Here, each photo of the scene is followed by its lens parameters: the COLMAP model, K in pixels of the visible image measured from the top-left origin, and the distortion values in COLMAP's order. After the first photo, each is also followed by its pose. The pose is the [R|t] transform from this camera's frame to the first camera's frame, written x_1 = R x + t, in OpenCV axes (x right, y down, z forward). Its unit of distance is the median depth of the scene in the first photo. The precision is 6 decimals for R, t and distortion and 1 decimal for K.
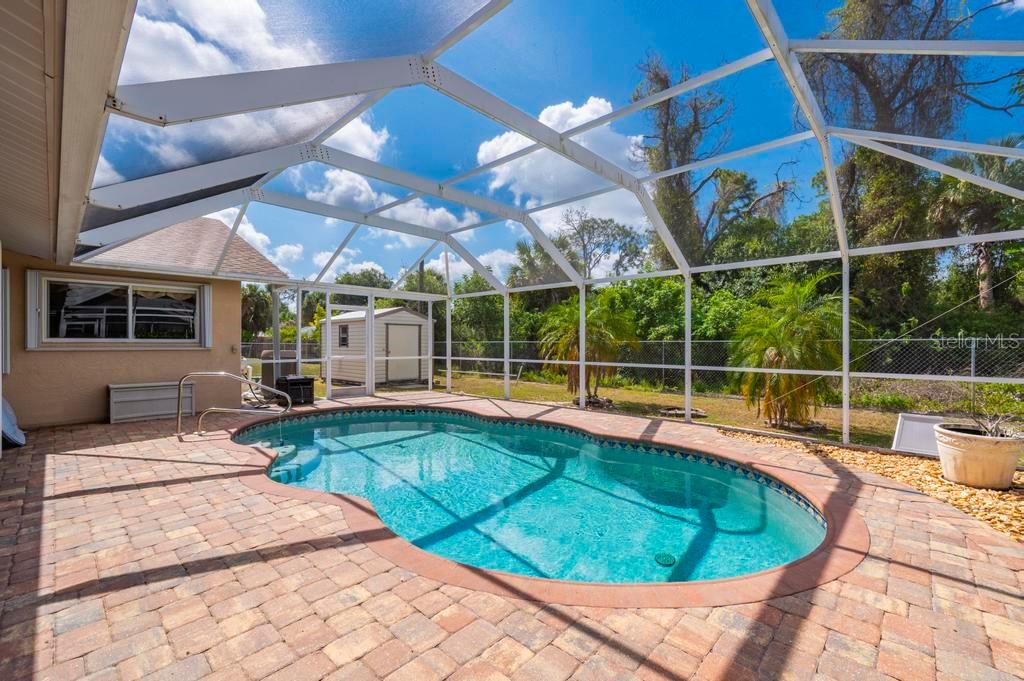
lens RADIAL K [[434.8, 0, 508.5], [0, 434.8, 343.8], [0, 0, 1]] dist [0.000549, -0.000056]
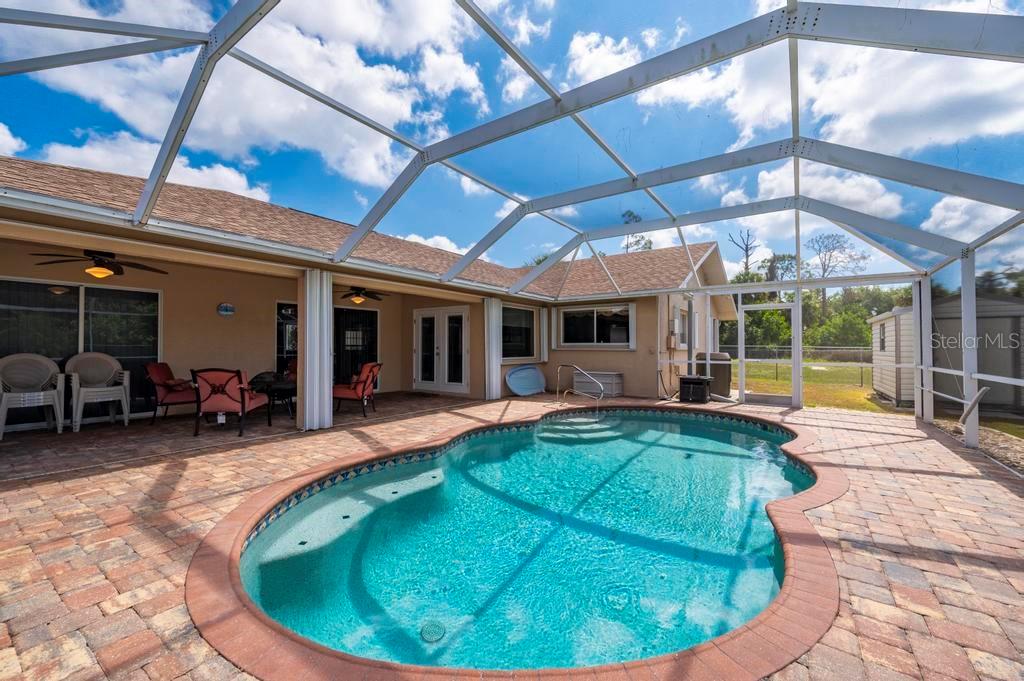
lens RADIAL K [[403.8, 0, 511.1], [0, 403.8, 341.1], [0, 0, 1]] dist [0.000547, -0.000259]
pose [[0.163849, -0.020079, -0.986281, 1.028846], [0.002166, 0.999798, -0.019994, 0.024086], [0.986483, 0.001140, 0.163859, 0.917922]]
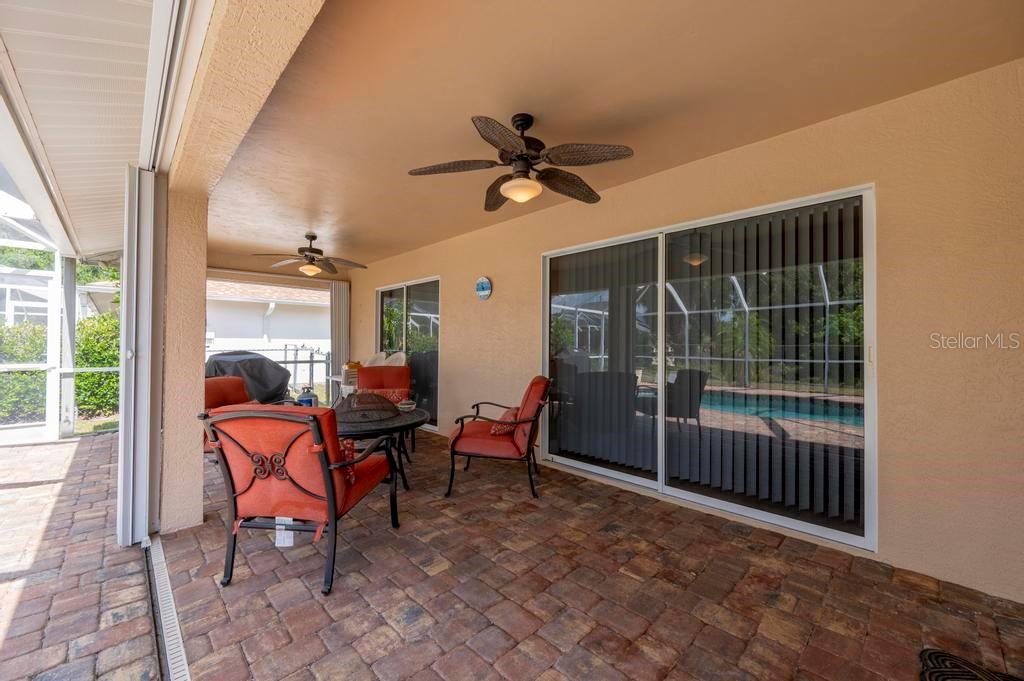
lens RADIAL K [[403.8, 0, 511.1], [0, 403.8, 341.1], [0, 0, 1]] dist [0.000547, -0.000259]
pose [[-0.999352, -0.006696, 0.035372, -1.315409], [-0.007012, 0.999936, -0.008833, 0.000886], [-0.035311, -0.009075, -0.999335, 1.117469]]
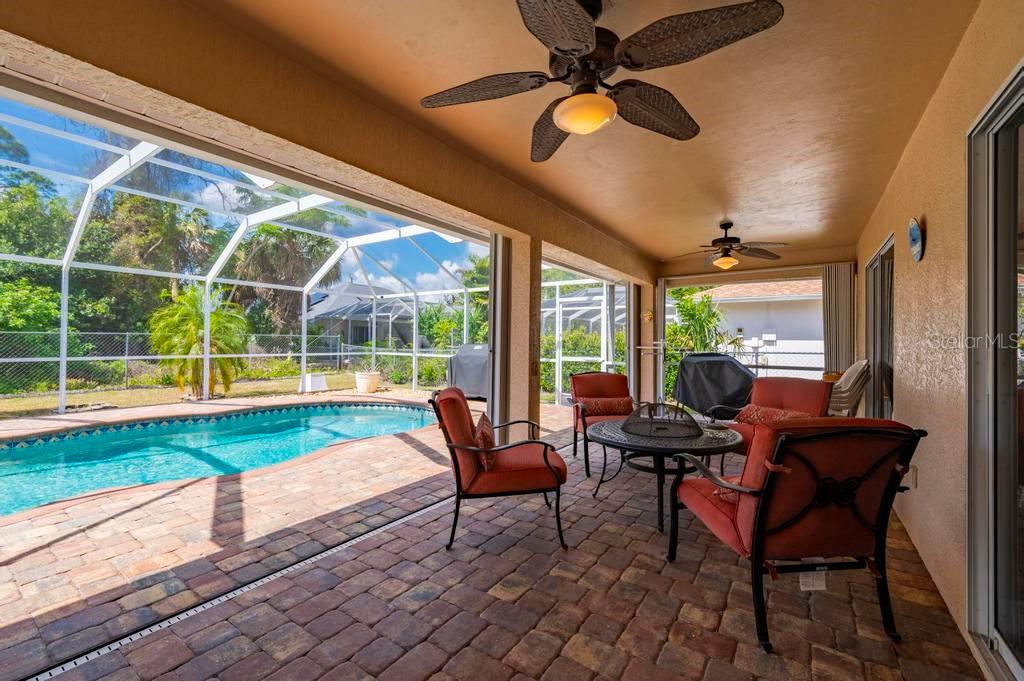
lens RADIAL K [[426.5, 0, 508.8], [0, 426.5, 337.7], [0, 0, 1]] dist [-0.001292, -0.000310]
pose [[-0.155509, 0.004372, 0.987825, -1.753742], [-0.012229, 0.999905, -0.006350, -0.006422], [-0.987759, -0.013067, -0.155441, 0.605755]]
